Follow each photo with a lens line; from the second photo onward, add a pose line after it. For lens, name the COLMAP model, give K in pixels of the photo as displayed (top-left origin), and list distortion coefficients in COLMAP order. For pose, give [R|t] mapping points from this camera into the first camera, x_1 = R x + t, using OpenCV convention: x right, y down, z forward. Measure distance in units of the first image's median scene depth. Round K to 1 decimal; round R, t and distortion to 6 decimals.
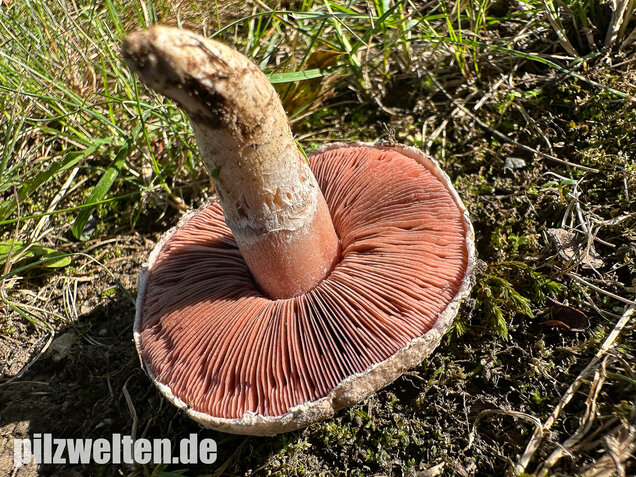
lens RADIAL K [[463.2, 0, 316.9], [0, 463.2, 233.2], [0, 0, 1]] dist [-0.008976, -0.003367]
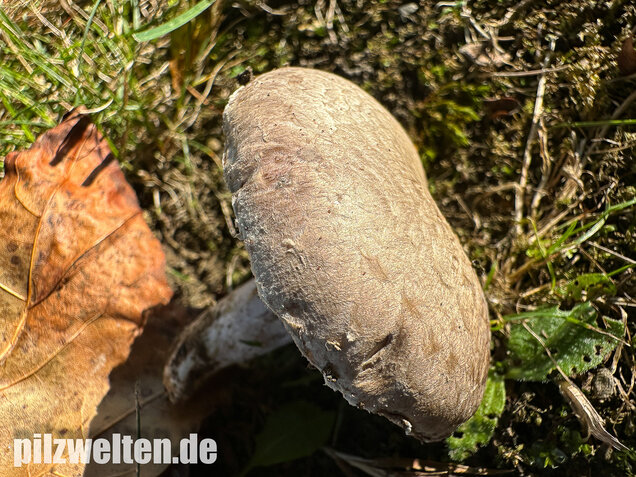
lens RADIAL K [[468.3, 0, 318.0], [0, 468.3, 238.5], [0, 0, 1]] dist [-0.021339, 0.003596]
pose [[0.882915, -0.454838, 0.116552, -0.154819], [0.429721, 0.882791, 0.189789, 0.031564], [-0.189214, -0.117483, 0.974882, -0.132514]]
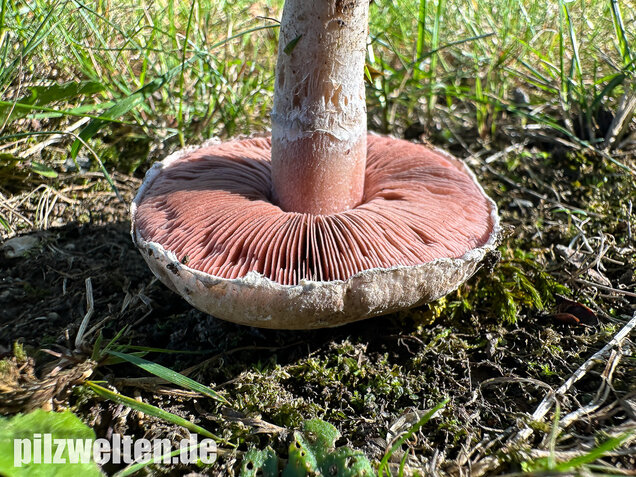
lens RADIAL K [[465.9, 0, 316.9], [0, 465.9, 233.9], [0, 0, 1]] dist [-0.014041, -0.001598]
pose [[0.961946, 0.266473, 0.060423, -0.063258], [-0.243104, 0.935621, -0.255956, 0.302201], [-0.124738, 0.231527, 0.964798, 0.067513]]
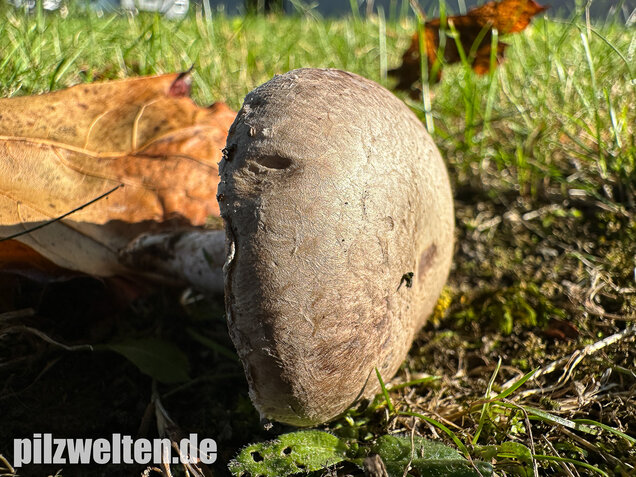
lens RADIAL K [[468.3, 0, 318.0], [0, 468.3, 238.5], [0, 0, 1]] dist [-0.021339, 0.003596]
pose [[0.931017, 0.336848, -0.140501, 0.035757], [-0.364759, 0.872018, -0.326397, 0.438032], [0.012573, 0.355130, 0.934732, -0.143069]]
